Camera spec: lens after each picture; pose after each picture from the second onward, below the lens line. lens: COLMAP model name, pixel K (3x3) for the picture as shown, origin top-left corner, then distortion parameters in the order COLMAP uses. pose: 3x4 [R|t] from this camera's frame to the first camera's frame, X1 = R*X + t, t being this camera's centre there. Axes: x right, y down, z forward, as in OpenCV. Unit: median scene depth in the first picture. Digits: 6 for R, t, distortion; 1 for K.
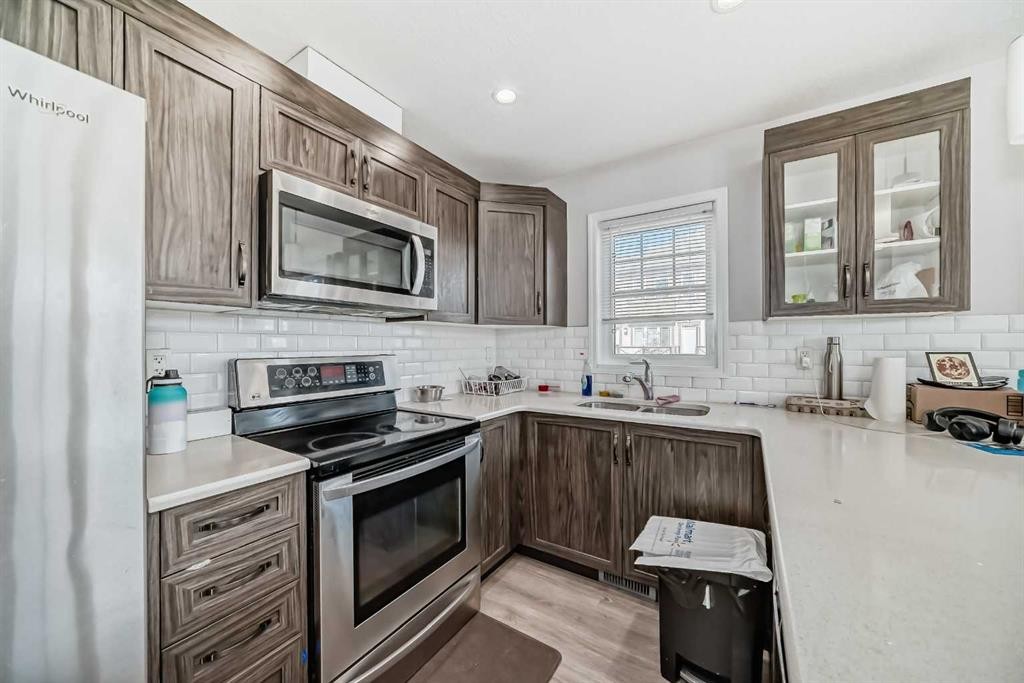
lens RADIAL K [[364.9, 0, 515.1], [0, 364.9, 344.0], [0, 0, 1]] dist [-0.024512, 0.007862]
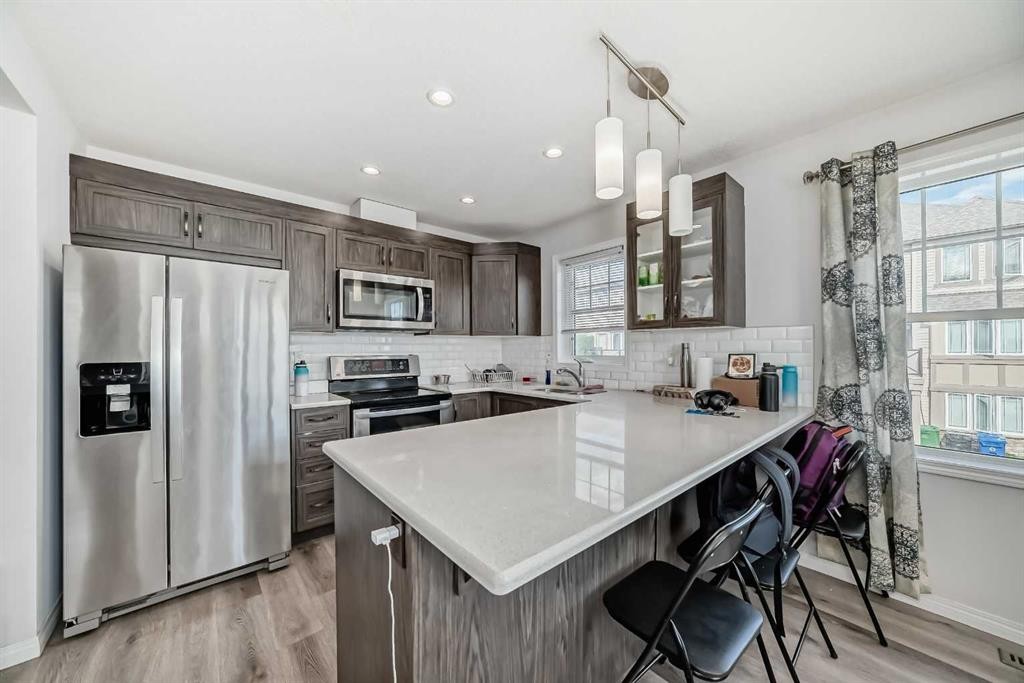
lens RADIAL K [[364.9, 0, 515.1], [0, 364.9, 344.0], [0, 0, 1]] dist [-0.024512, 0.007862]
pose [[0.959551, -0.006131, -0.281469, 0.627373], [0.003623, 0.999949, -0.009430, -0.004285], [0.281512, 0.008028, 0.959524, -0.528718]]
